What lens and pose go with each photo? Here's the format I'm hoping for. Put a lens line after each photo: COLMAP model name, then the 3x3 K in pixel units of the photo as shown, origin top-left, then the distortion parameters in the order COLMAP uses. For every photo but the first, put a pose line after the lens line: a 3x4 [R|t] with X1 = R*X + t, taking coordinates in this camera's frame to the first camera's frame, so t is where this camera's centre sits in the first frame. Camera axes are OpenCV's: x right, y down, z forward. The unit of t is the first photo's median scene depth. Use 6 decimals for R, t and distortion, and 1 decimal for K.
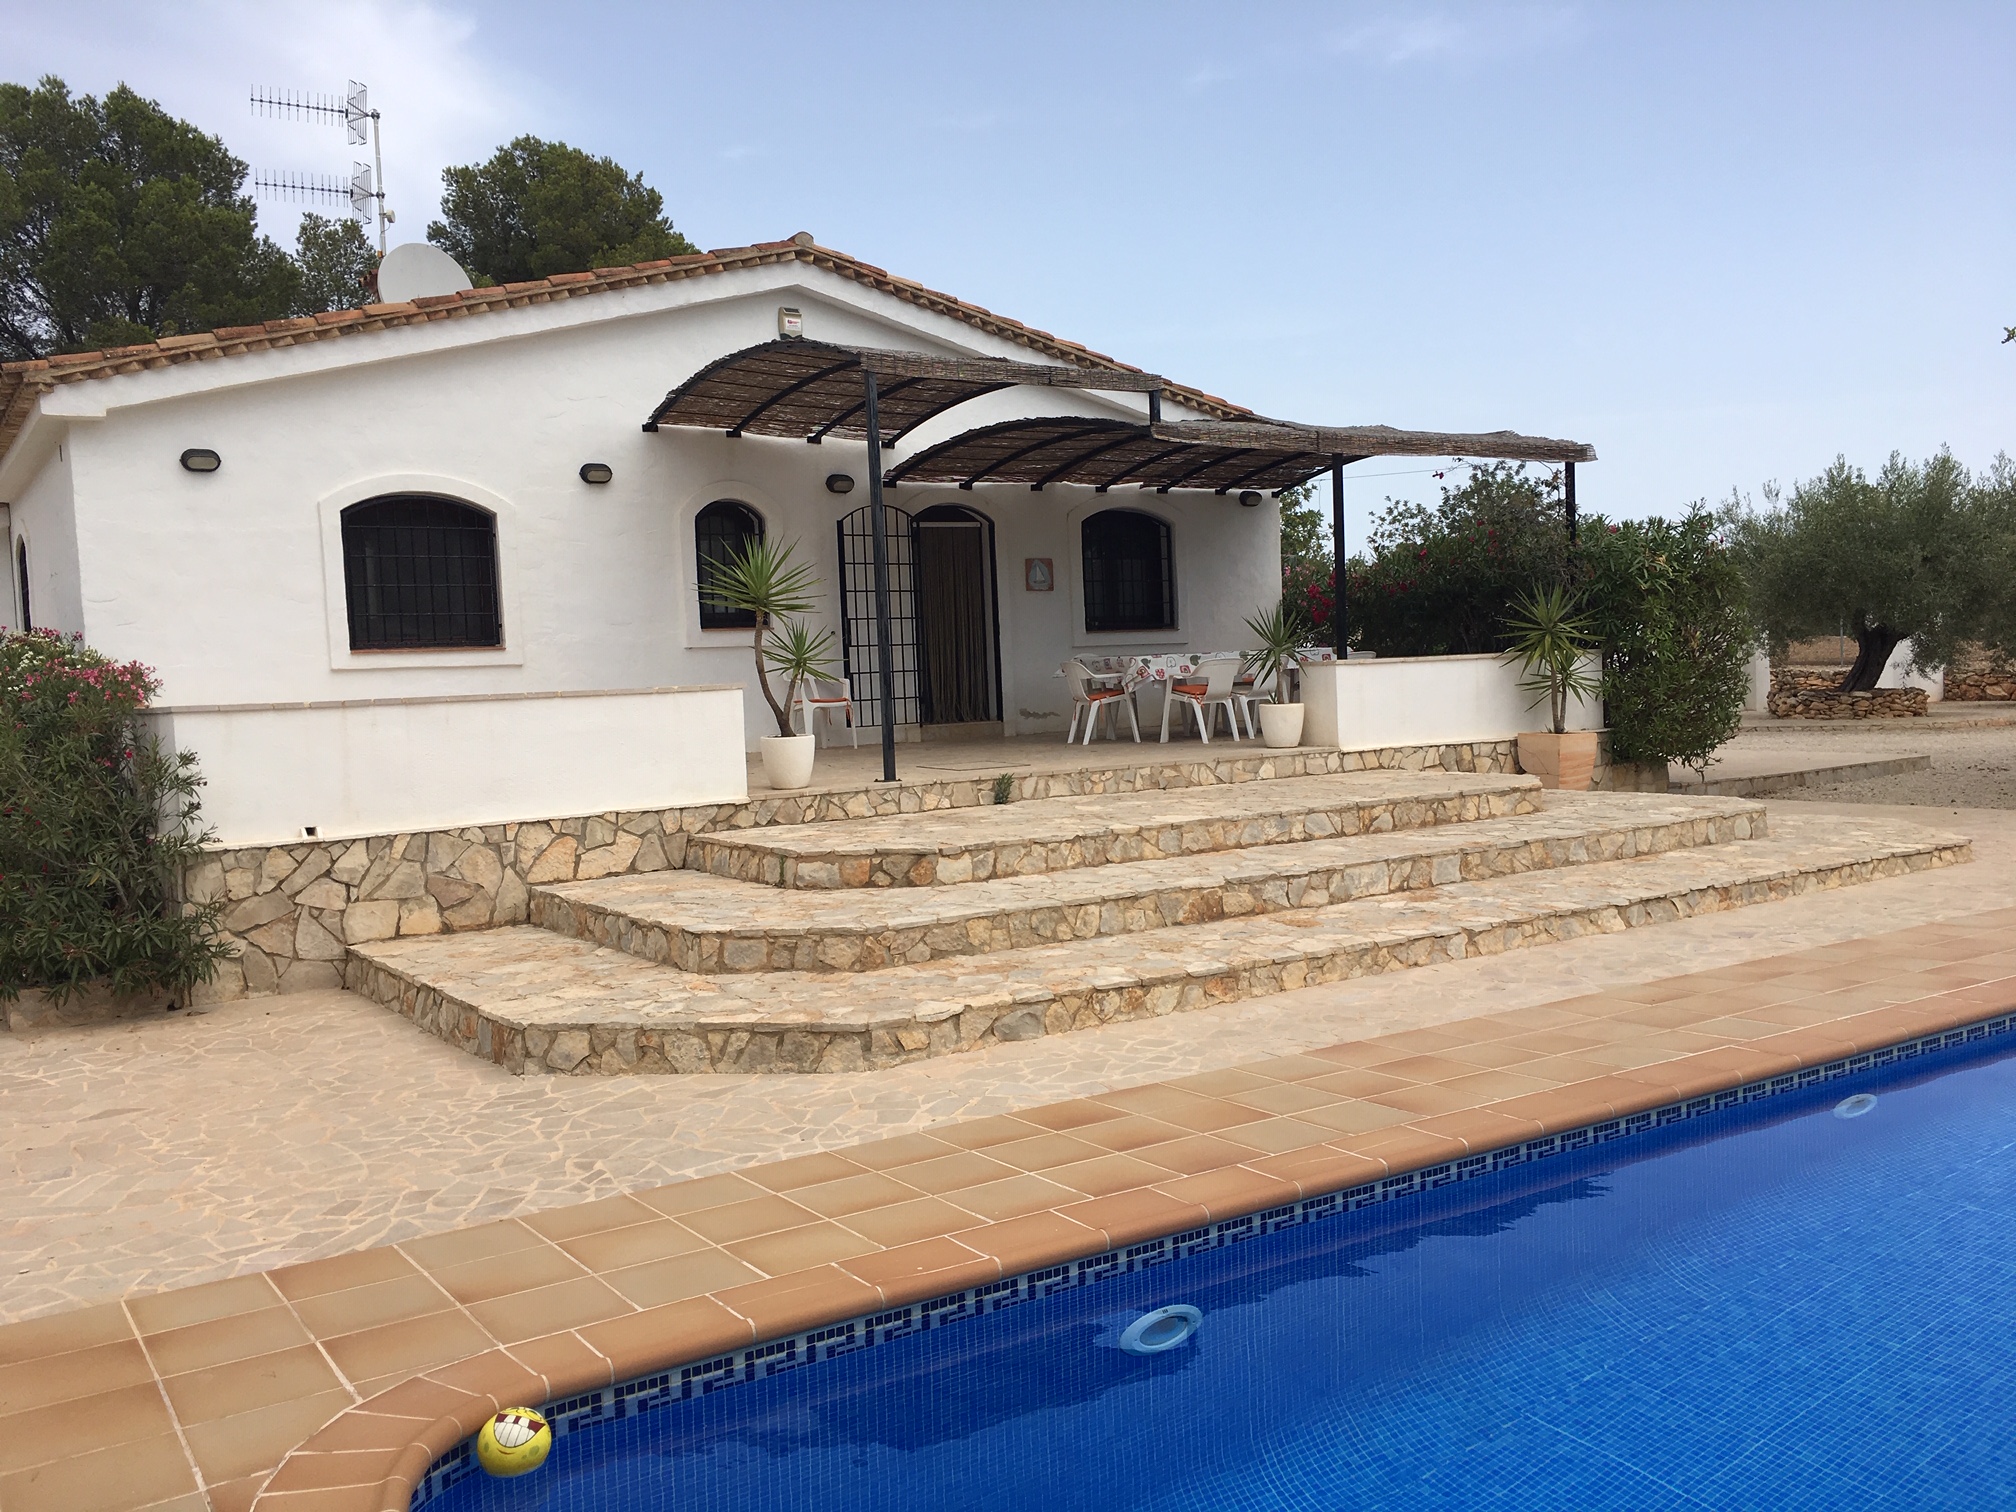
lens RADIAL K [[1719.4, 0, 1011.4], [0, 1719.4, 754.6], [0, 0, 1]] dist [0.075589, -0.090396]
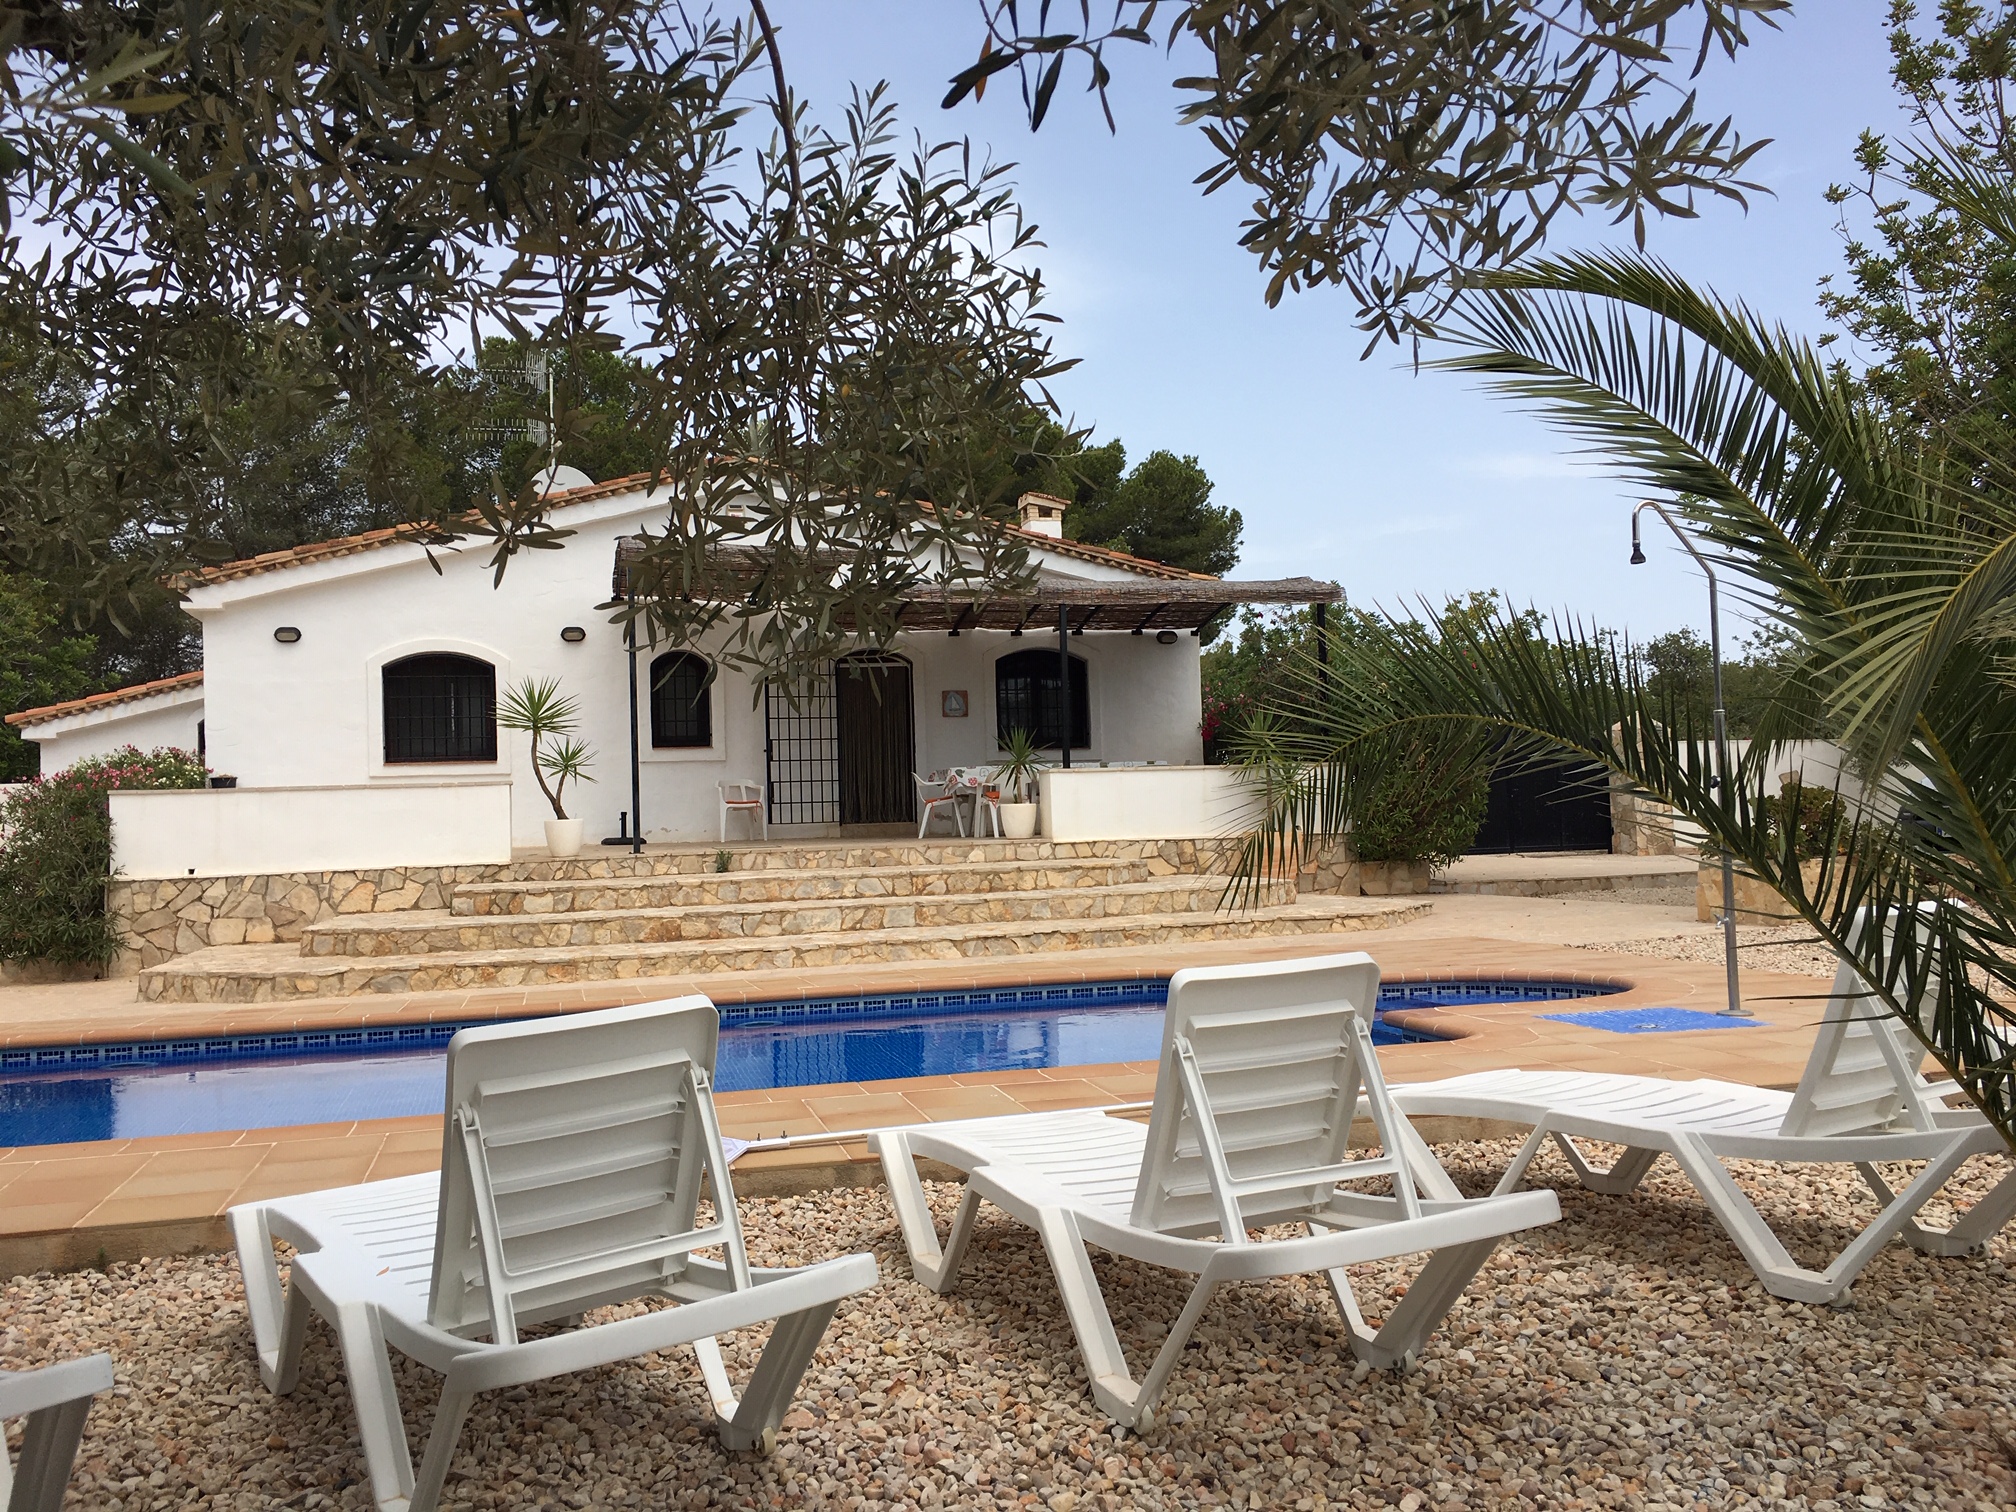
lens RADIAL K [[1721.7, 0, 1004.0], [0, 1721.7, 748.3], [0, 0, 1]] dist [0.098628, -0.124628]
pose [[0.947393, -0.004823, -0.320038, 0.721893], [-0.021486, 0.996673, -0.078623, 0.037638], [0.319352, 0.081363, 0.944137, -0.241531]]
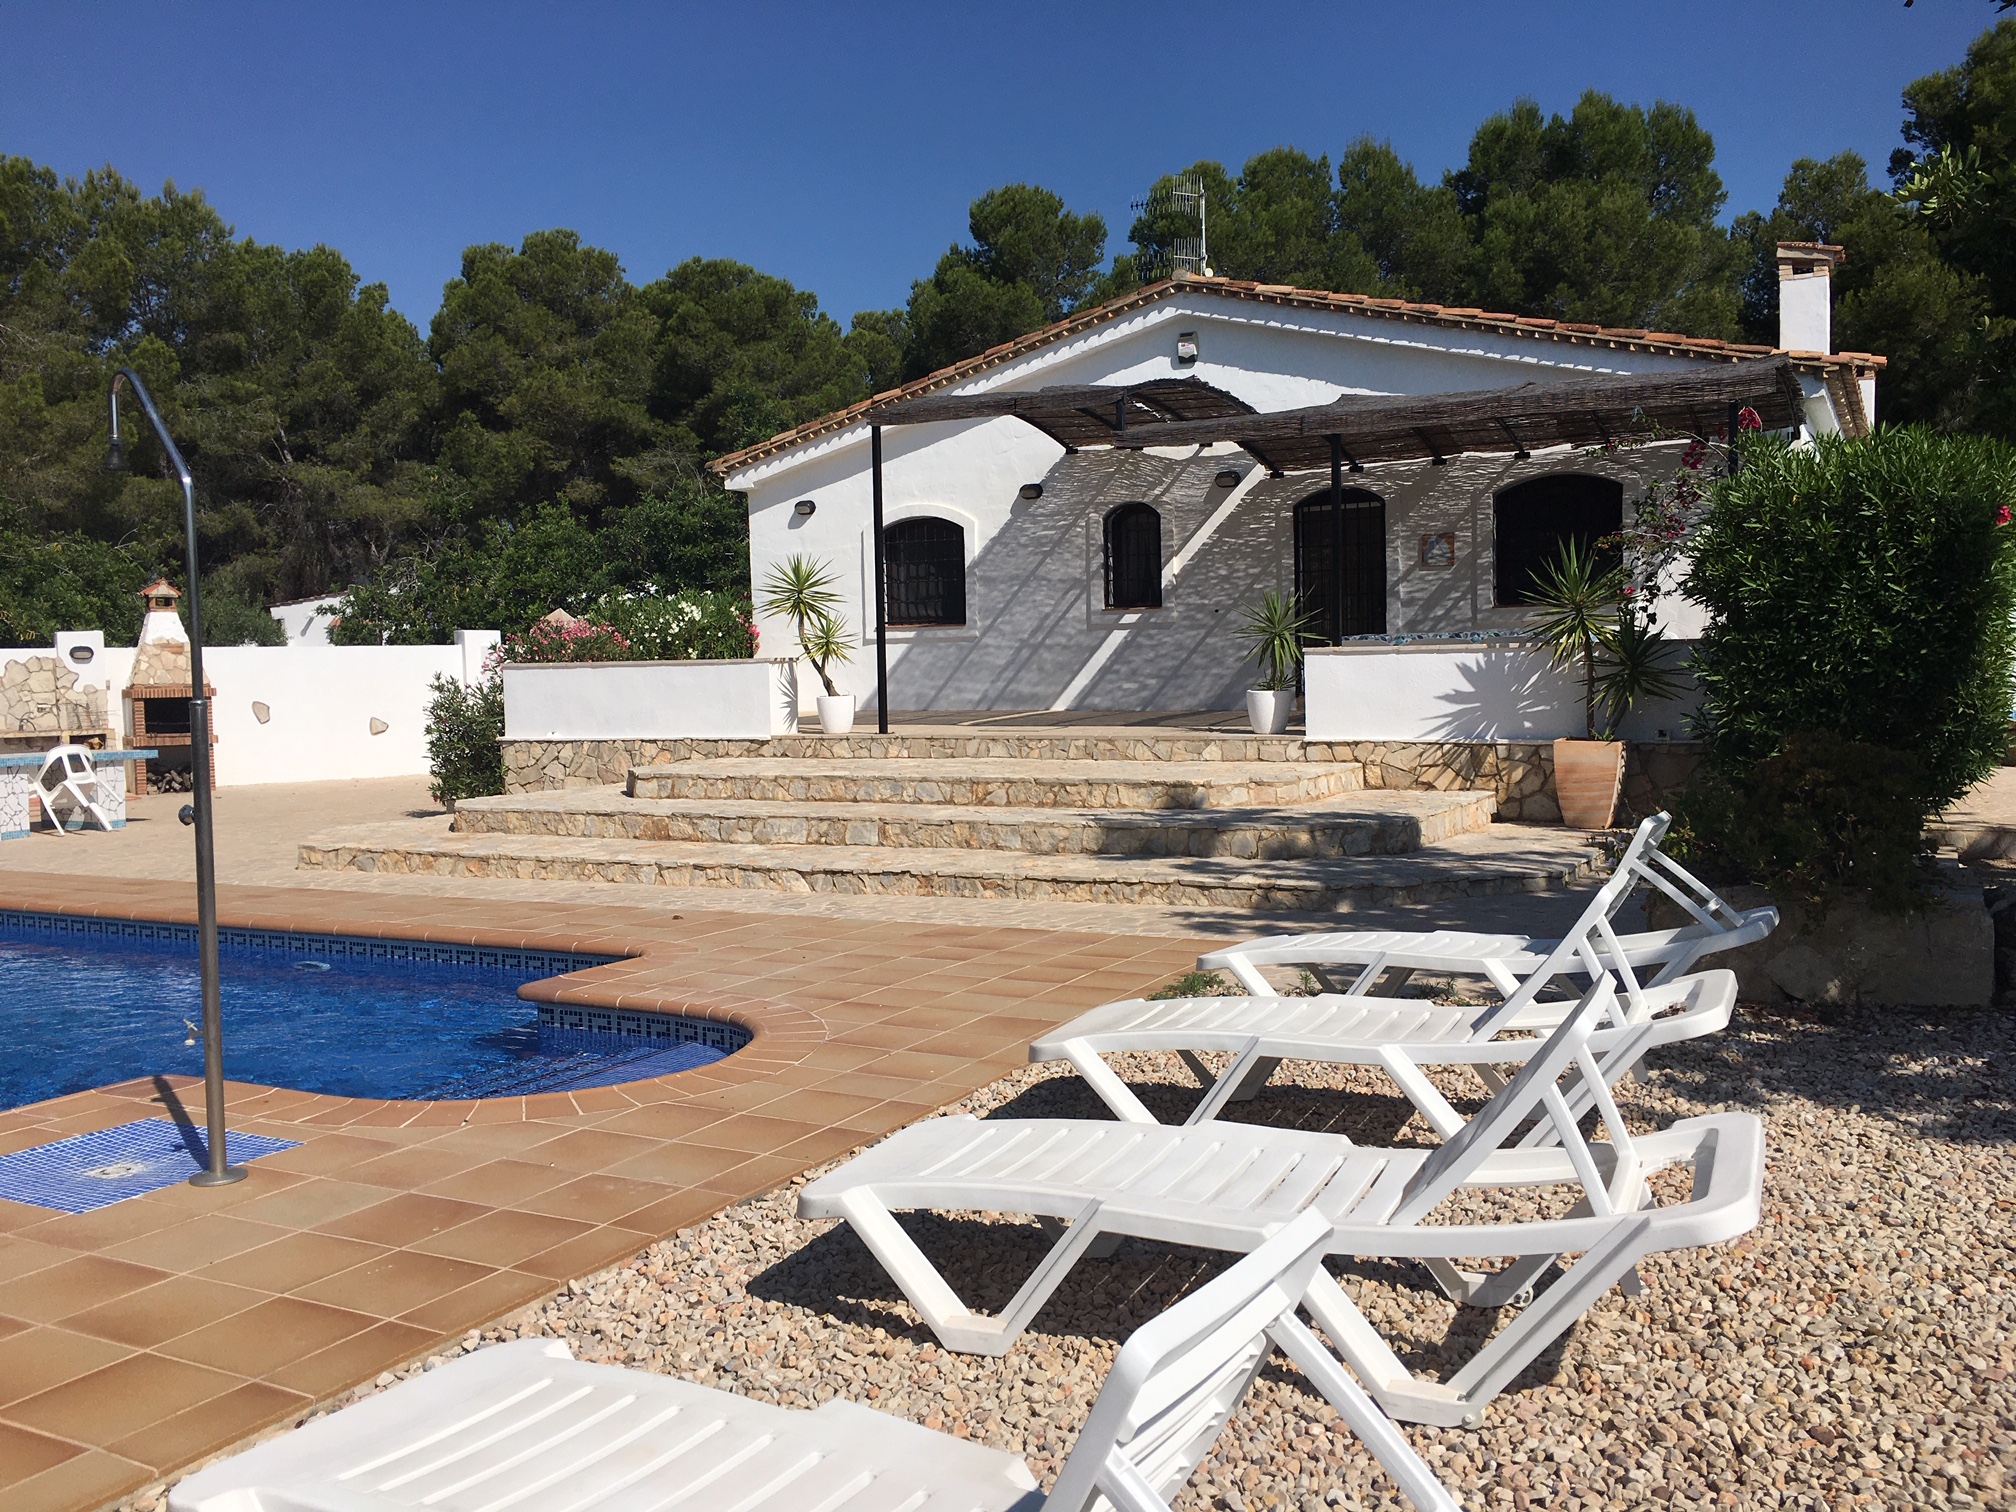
lens RADIAL K [[1719.4, 0, 1011.4], [0, 1719.4, 754.6], [0, 0, 1]] dist [0.075589, -0.090396]
pose [[0.487096, 0.077004, -0.869947, 1.259660], [-0.044477, 0.997000, 0.063347, -0.063350], [0.872215, 0.007837, 0.489060, 0.485255]]
